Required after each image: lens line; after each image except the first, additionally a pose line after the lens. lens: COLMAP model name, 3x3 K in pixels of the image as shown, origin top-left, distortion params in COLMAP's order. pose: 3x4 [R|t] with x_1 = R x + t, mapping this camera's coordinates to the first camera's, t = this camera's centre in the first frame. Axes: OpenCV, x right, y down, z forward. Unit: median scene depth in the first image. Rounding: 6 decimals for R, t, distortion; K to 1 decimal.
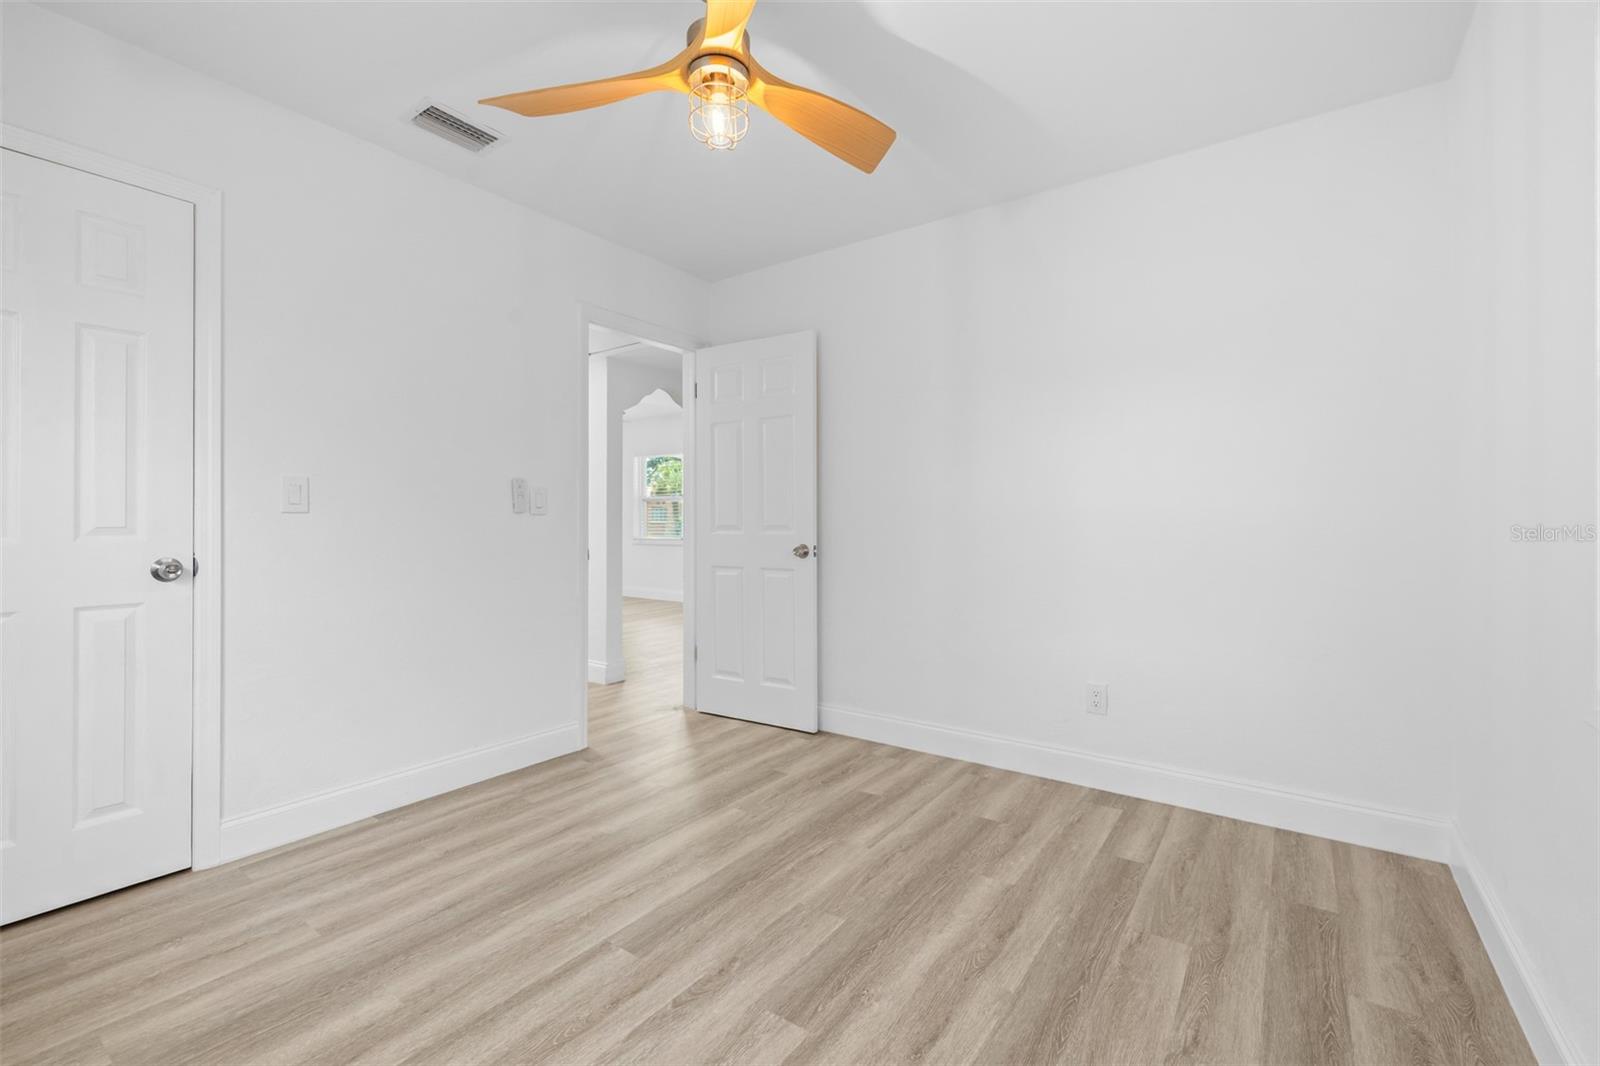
lens RADIAL K [[693.8, 0, 804.0], [0, 693.8, 521.9], [0, 0, 1]] dist [0.002384, 0.000325]
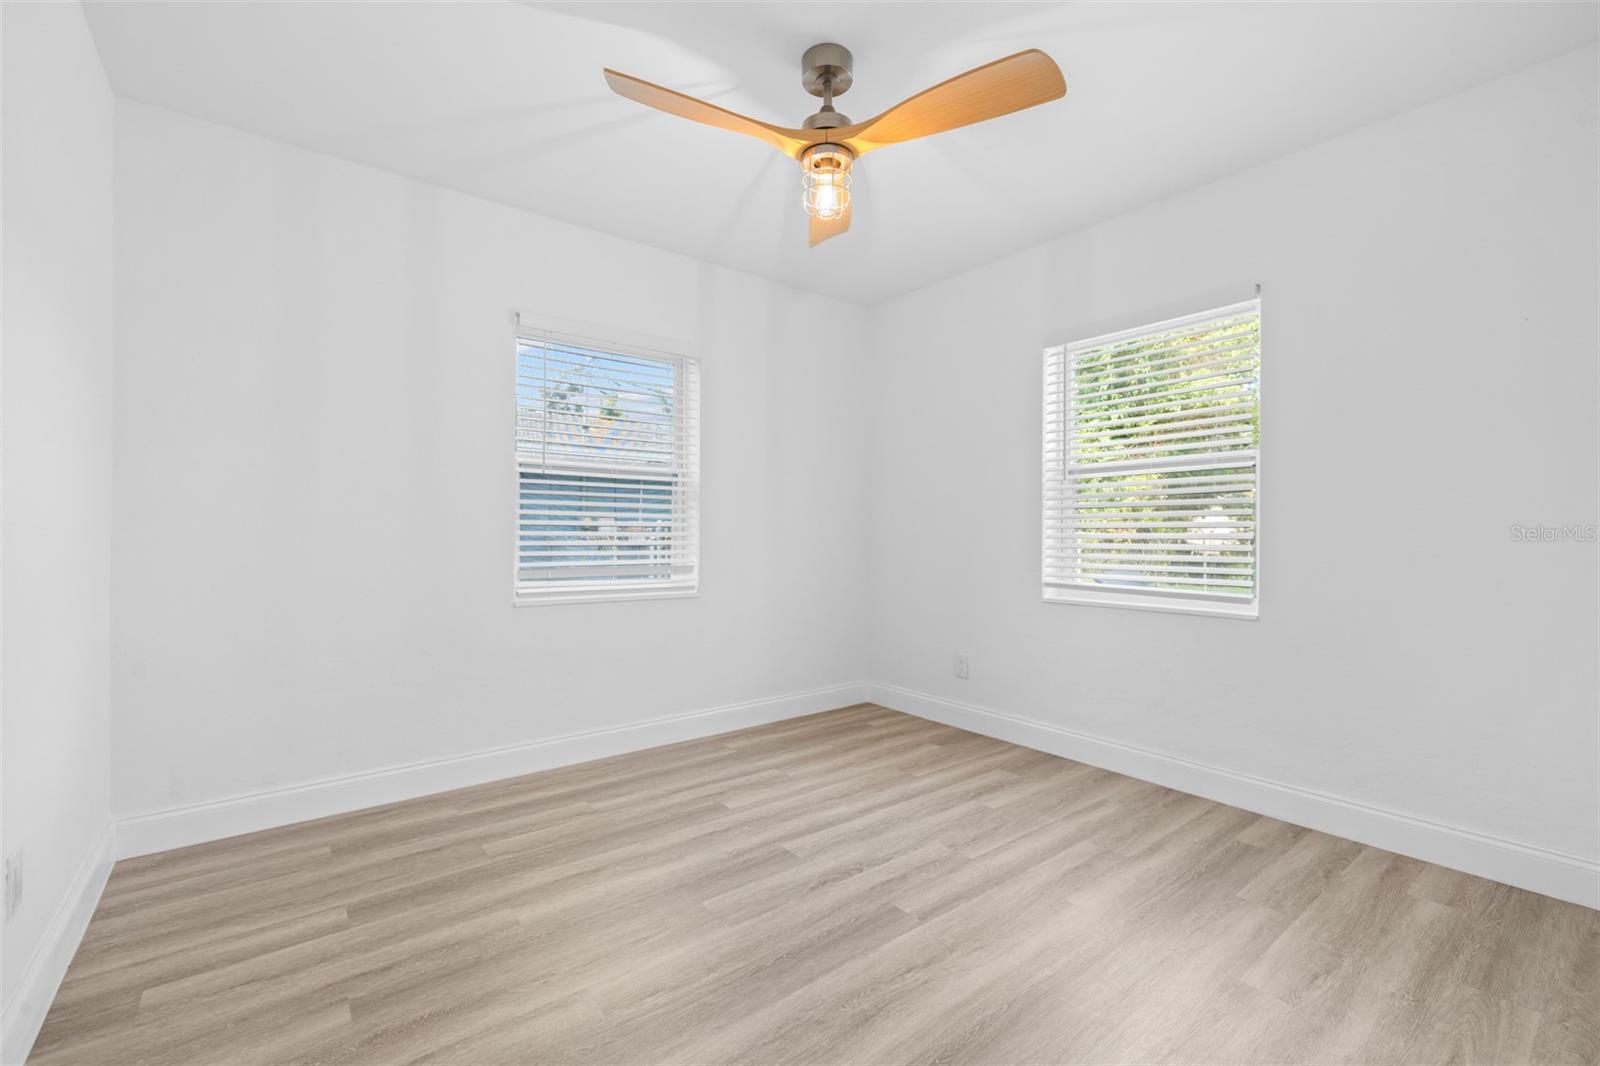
lens RADIAL K [[680.0, 0, 797.8], [0, 680.0, 529.4], [0, 0, 1]] dist [0.001532, 0.000157]
pose [[-0.957007, -0.002810, 0.290052, -0.350081], [-0.003847, 0.999988, -0.003004, 0.003058], [-0.290040, -0.003991, -0.957006, 1.792800]]
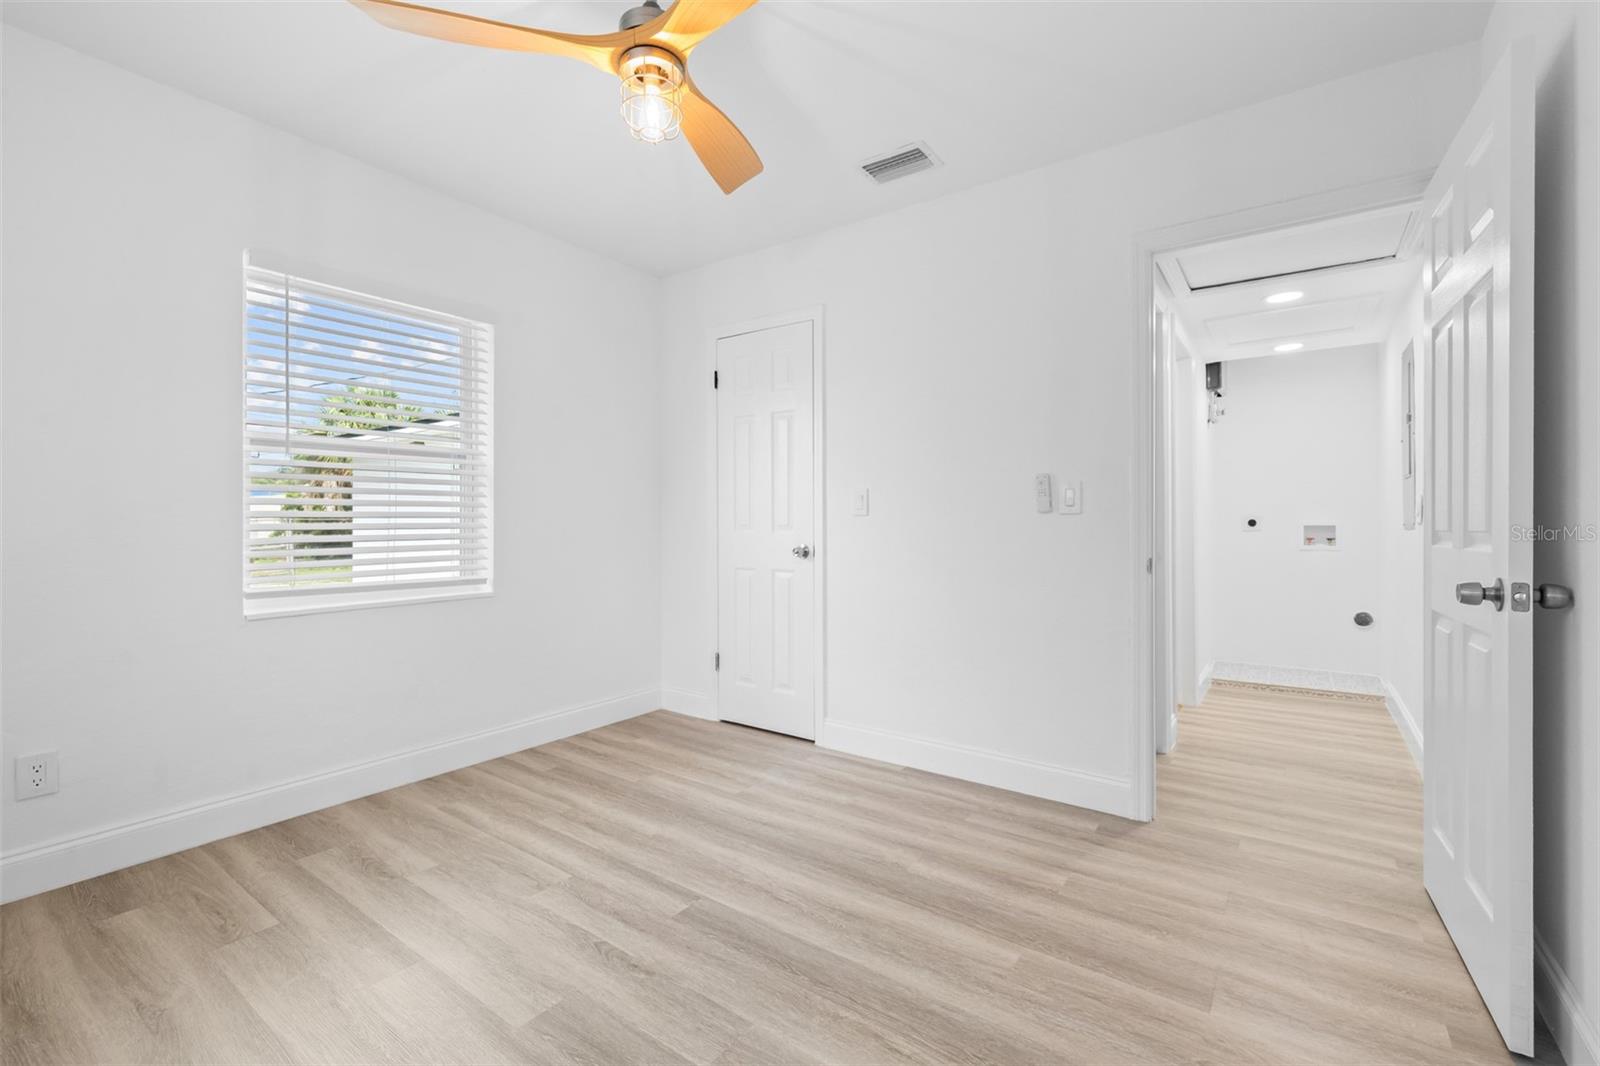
lens RADIAL K [[691.7, 0, 786.9], [0, 691.7, 527.3], [0, 0, 1]] dist [0.001373, 0.000023]
pose [[-0.018379, 0.008031, -0.999799, 0.714859], [-0.000559, 0.999968, 0.008042, -0.001050], [0.999831, 0.000707, -0.018374, 1.006253]]
